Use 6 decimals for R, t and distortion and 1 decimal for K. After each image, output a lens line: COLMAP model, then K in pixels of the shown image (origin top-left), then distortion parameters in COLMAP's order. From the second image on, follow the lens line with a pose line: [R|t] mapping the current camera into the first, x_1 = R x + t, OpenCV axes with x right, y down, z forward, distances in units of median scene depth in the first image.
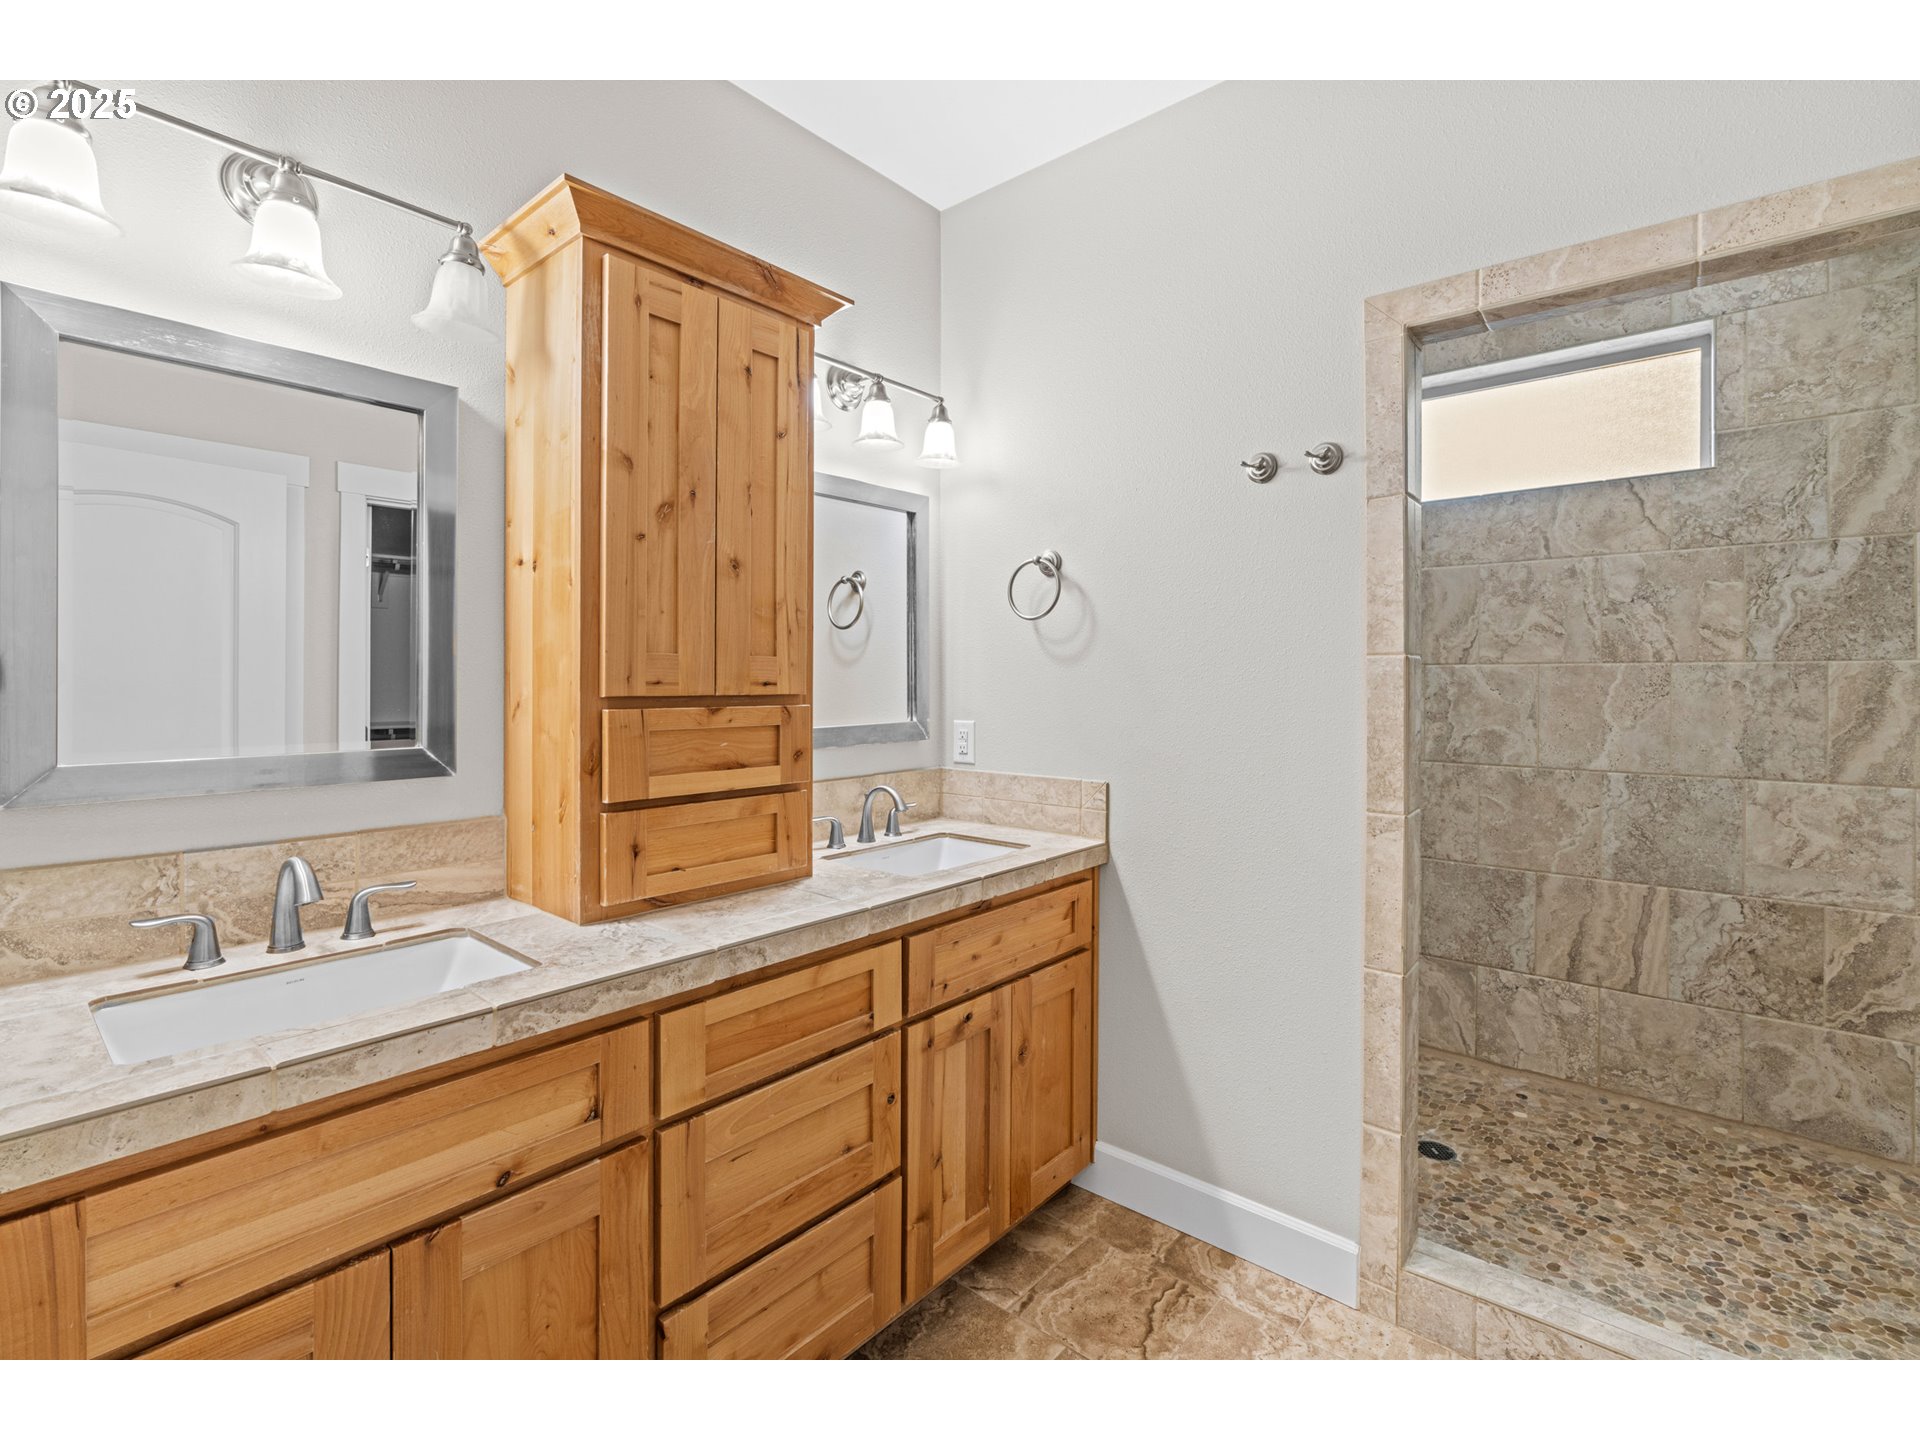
lens RADIAL K [[872.0, 0, 960.6], [0, 872.0, 703.6], [0, 0, 1]] dist [-0.004453, 0.001193]
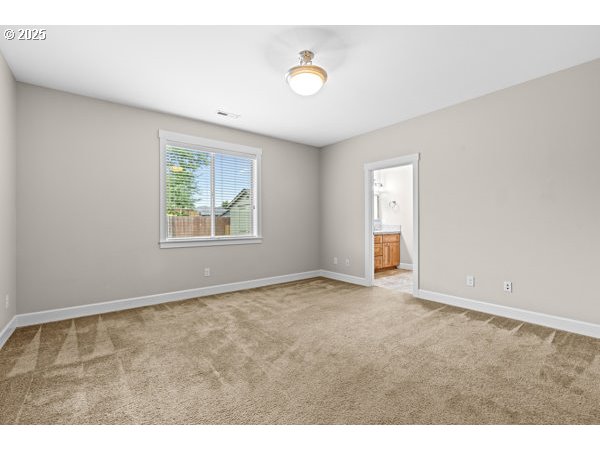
lens RADIAL K [[272.5, 0, 298.5], [0, 272.5, 224.9], [0, 0, 1]] dist [-0.004453, 0.001193]
pose [[0.977962, -0.003944, -0.208745, -0.321655], [-0.000301, 0.999794, -0.020300, 0.158159], [0.208782, 0.019916, 0.977759, -2.260769]]
